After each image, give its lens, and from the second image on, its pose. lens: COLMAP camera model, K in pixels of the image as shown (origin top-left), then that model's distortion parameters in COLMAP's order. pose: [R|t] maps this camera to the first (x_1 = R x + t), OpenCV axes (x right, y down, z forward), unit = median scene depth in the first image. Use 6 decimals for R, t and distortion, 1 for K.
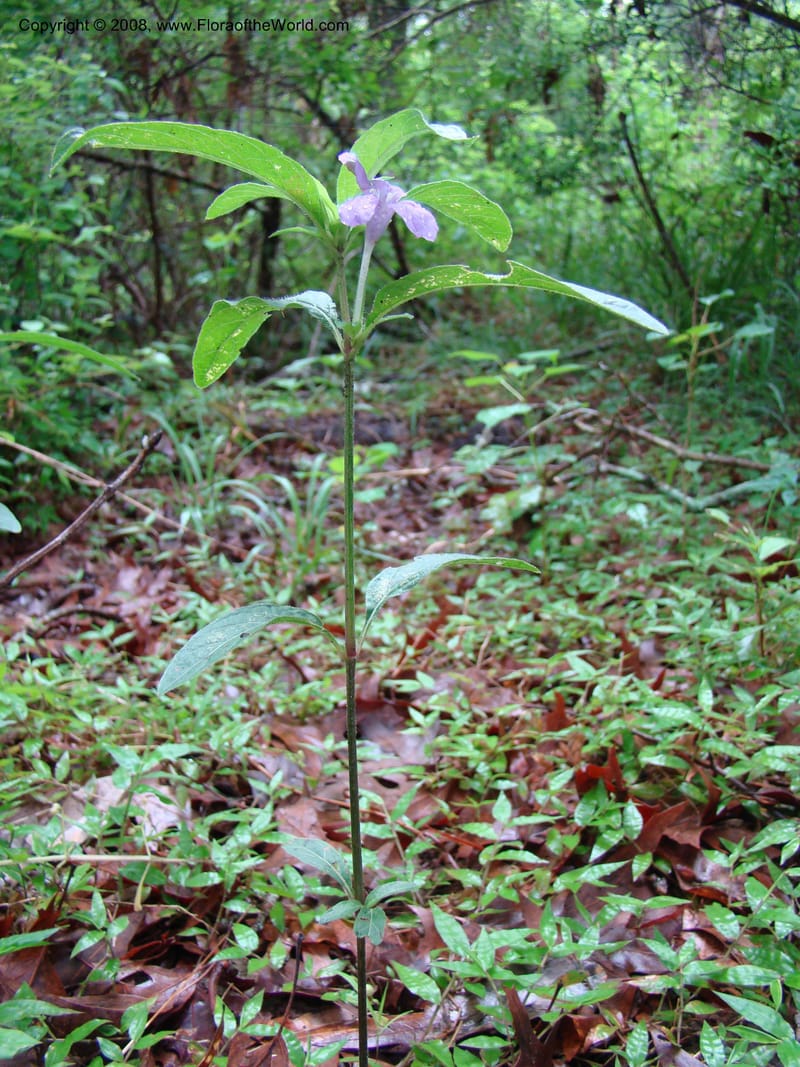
lens RADIAL K [[989.0, 0, 414.7], [0, 989.0, 545.8], [0, 0, 1]] dist [-0.179800, 0.104128]
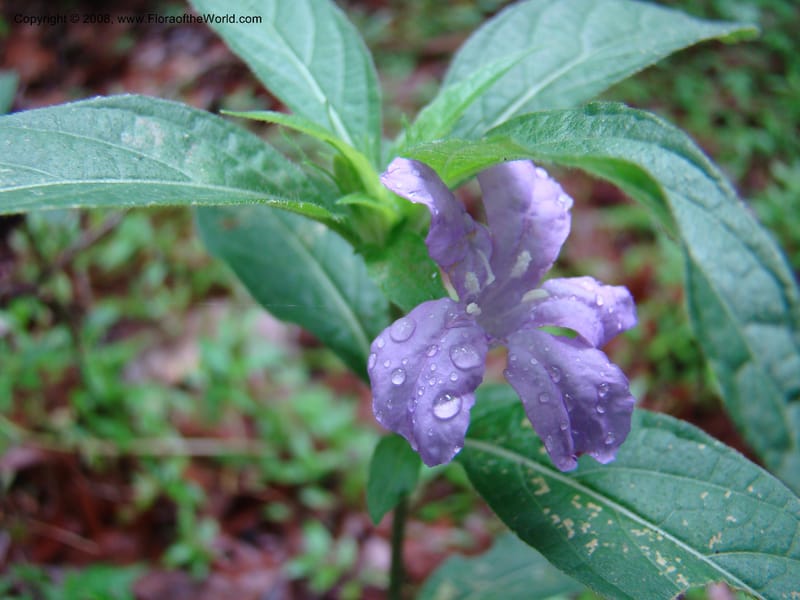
lens RADIAL K [[752.5, 0, 396.0], [0, 752.5, 301.8], [0, 0, 1]] dist [-0.302055, 0.316092]
pose [[0.983954, 0.131830, -0.120231, -0.009206], [-0.058253, 0.874289, 0.481897, -0.118295], [0.168645, -0.467161, 0.867940, 0.184183]]
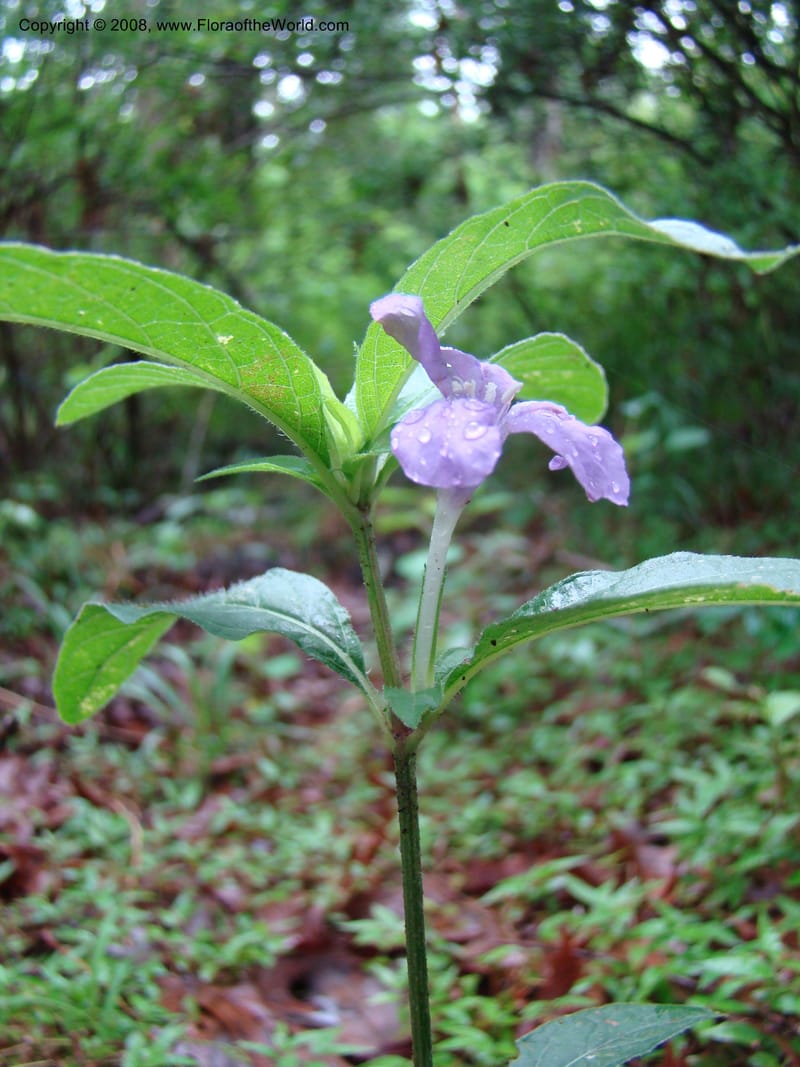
lens RADIAL K [[989.0, 0, 414.7], [0, 989.0, 545.8], [0, 0, 1]] dist [-0.179800, 0.104128]
pose [[0.989077, -0.080923, 0.123196, -0.029135], [0.093451, 0.990634, -0.099557, -0.062830], [-0.113986, 0.109983, 0.987376, 0.144305]]
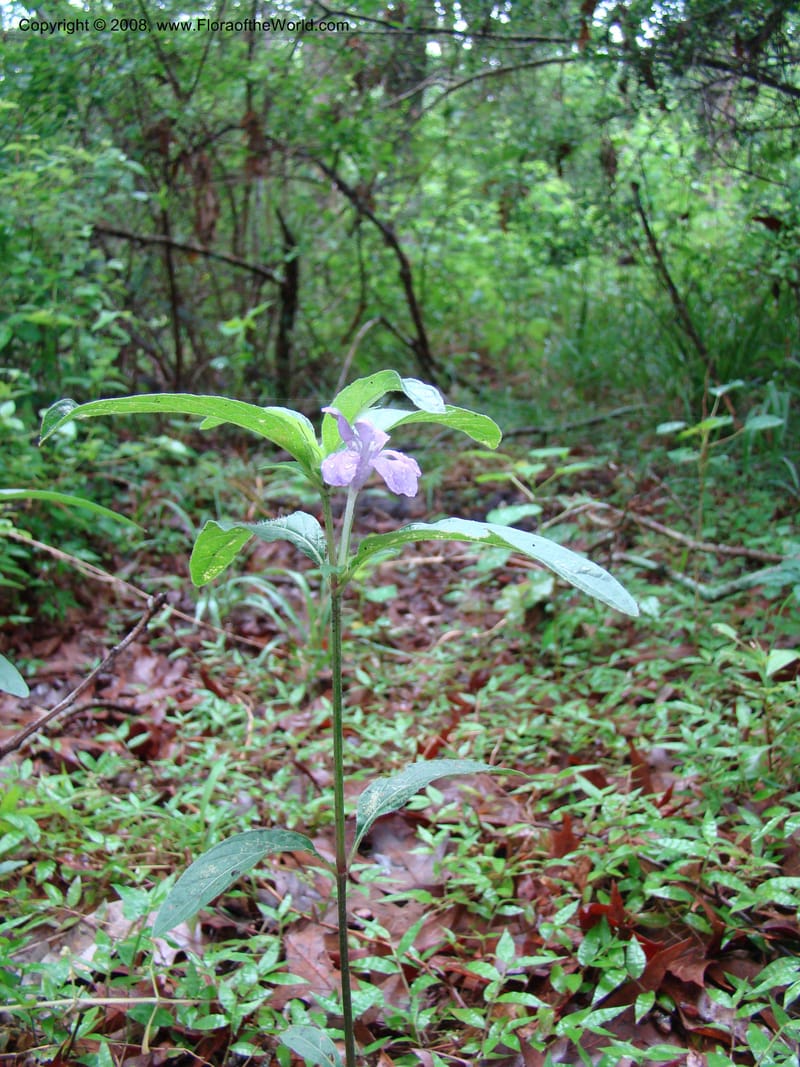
lens RADIAL K [[989.0, 0, 414.7], [0, 989.0, 545.8], [0, 0, 1]] dist [-0.179800, 0.104128]
pose [[0.999758, -0.006213, -0.021116, 0.009926], [0.005085, 0.998578, -0.053058, -0.049302], [0.021416, 0.052938, 0.998368, -0.008473]]
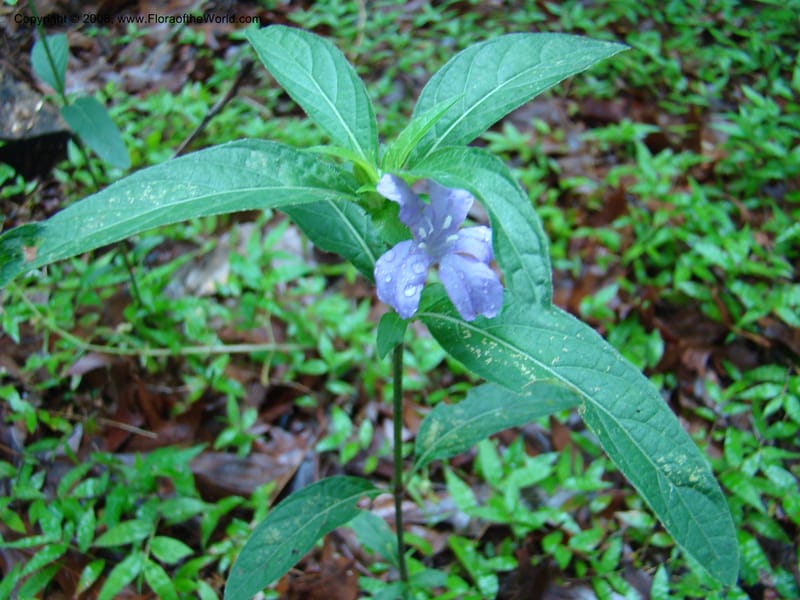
lens RADIAL K [[744.5, 0, 400.0], [0, 744.5, 300.0], [0, 0, 1]] dist [-0.188780, 0.121778]
pose [[0.986299, 0.117572, -0.115723, 0.002517], [-0.028221, 0.811387, 0.583828, -0.158502], [0.162538, -0.572562, 0.803588, 0.124871]]
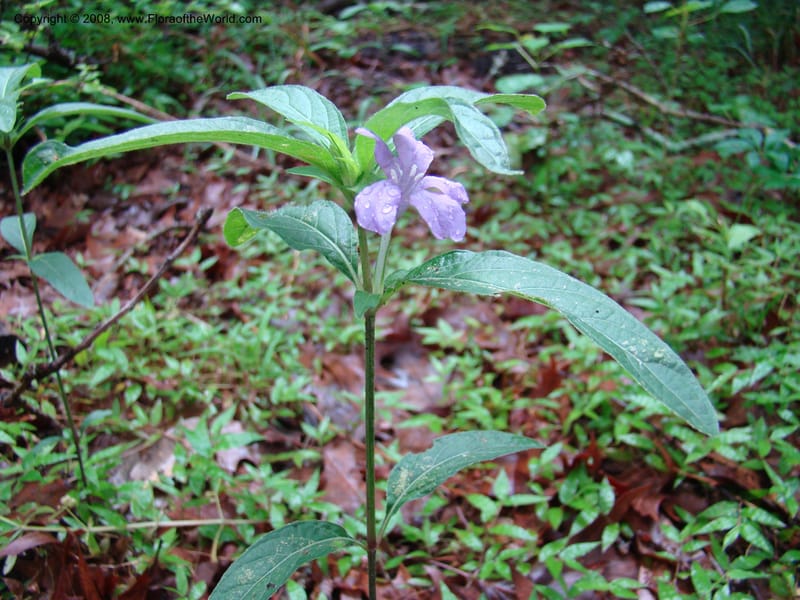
lens RADIAL K [[741.5, 0, 400.0], [0, 741.5, 300.0], [0, 0, 1]] dist [-0.179800, 0.104128]
pose [[0.998196, 0.032048, -0.050775, -0.000298], [-0.018004, 0.966487, 0.256082, -0.103198], [0.057281, -0.254706, 0.965321, 0.080058]]
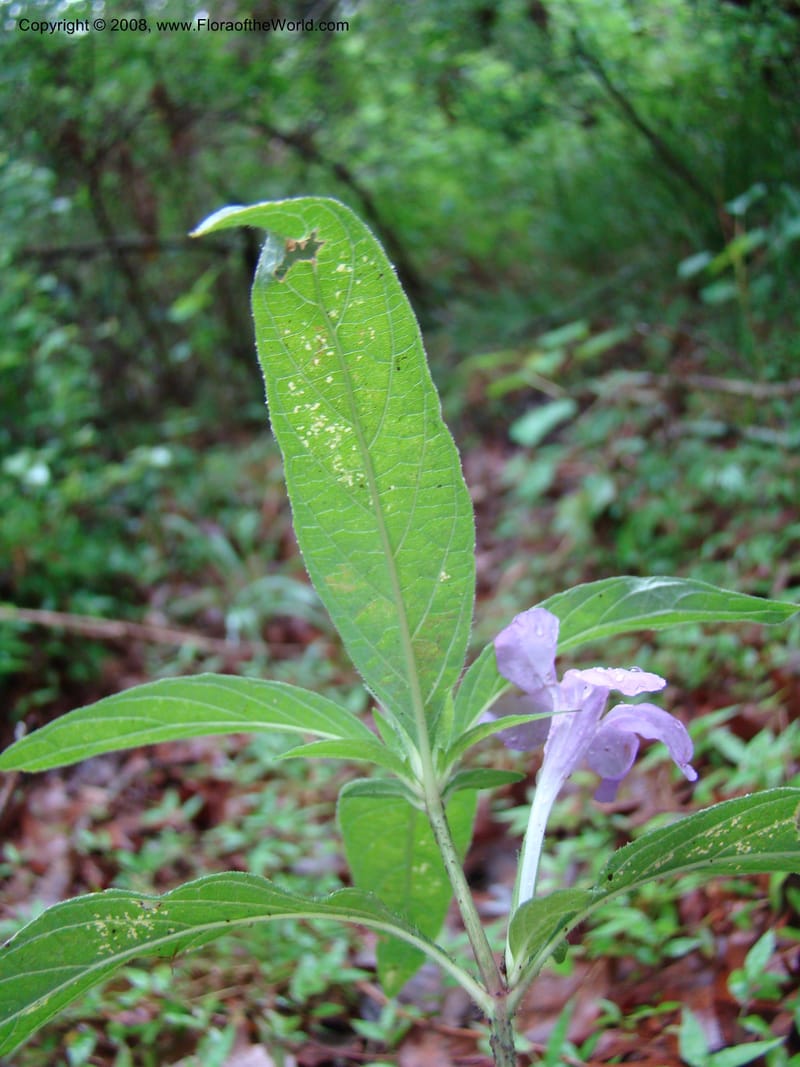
lens RADIAL K [[989.0, 0, 414.7], [0, 989.0, 545.8], [0, 0, 1]] dist [-0.179800, 0.104128]
pose [[0.952188, -0.291073, -0.092818, 0.034128], [0.292699, 0.956196, 0.004106, -0.069048], [0.087557, -0.031077, 0.995675, 0.170734]]
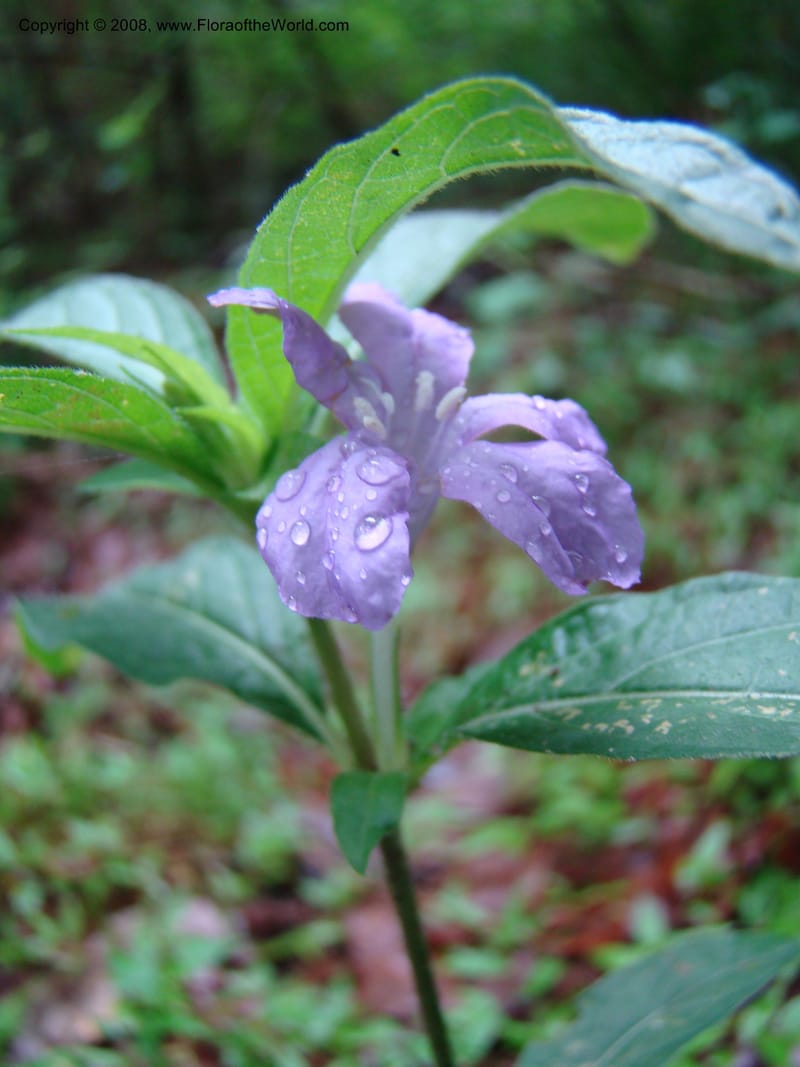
lens RADIAL K [[989.7, 0, 428.5], [0, 989.7, 533.8], [0, 0, 1]] dist [-0.216083, 0.116089]
pose [[0.980723, -0.195379, -0.003116, -0.008049], [0.193158, 0.966922, 0.166589, -0.090810], [-0.029535, -0.163980, 0.986021, 0.177399]]
